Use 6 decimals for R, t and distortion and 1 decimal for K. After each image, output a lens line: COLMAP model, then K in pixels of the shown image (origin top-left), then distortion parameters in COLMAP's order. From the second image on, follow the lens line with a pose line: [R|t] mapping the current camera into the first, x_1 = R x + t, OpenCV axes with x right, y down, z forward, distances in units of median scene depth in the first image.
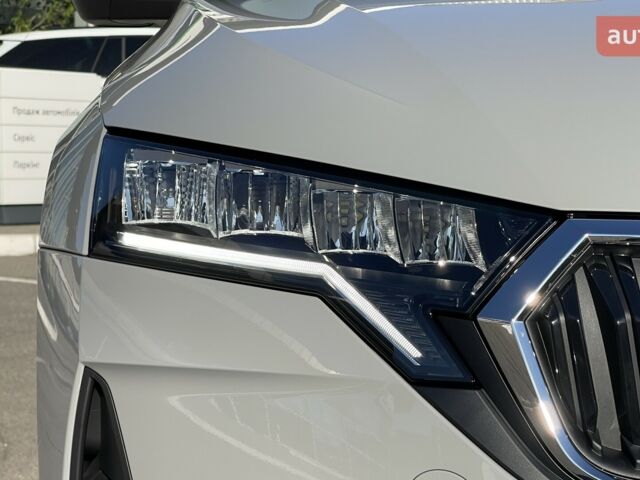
lens RADIAL K [[1618.8, 0, 320.0], [0, 1618.8, 240.0], [0, 0, 1]] dist [0.032696, 2.674481]
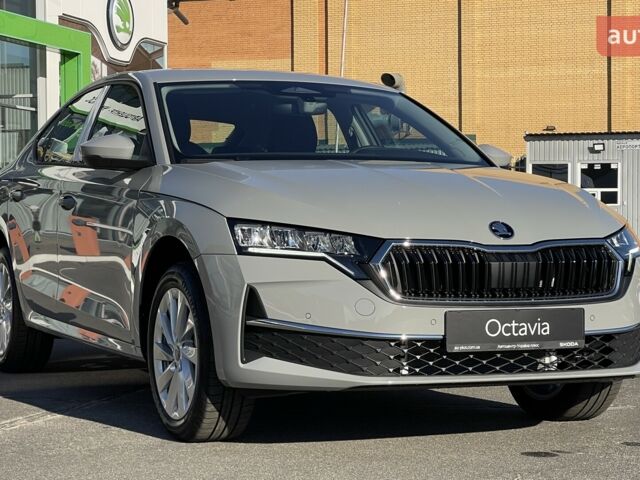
lens RADIAL K [[1618.8, 0, 320.0], [0, 1618.8, 240.0], [0, 0, 1]] dist [0.032696, 2.674481]
pose [[0.926379, -0.014219, 0.376325, -1.267847], [0.027020, 0.999221, -0.028759, 0.081929], [-0.375623, 0.036810, 0.926041, -2.262887]]
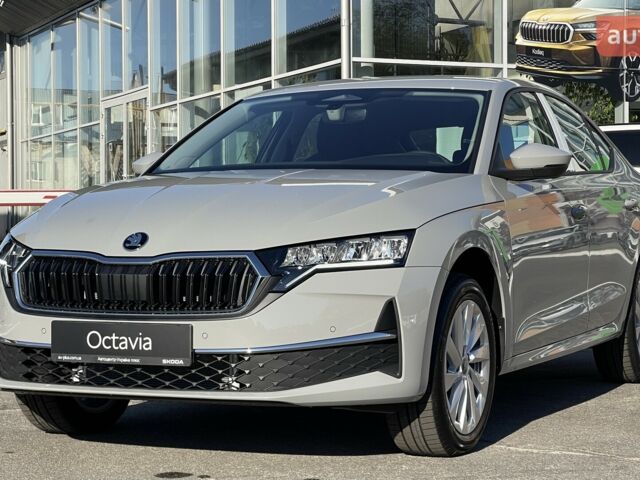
lens RADIAL K [[1618.8, 0, 320.0], [0, 1618.8, 240.0], [0, 0, 1]] dist [0.032696, 2.674481]
pose [[0.887865, -0.008814, -0.460019, 2.283628], [-0.010235, 0.999191, -0.038898, 0.096943], [0.459990, 0.039244, 0.887057, -2.038309]]
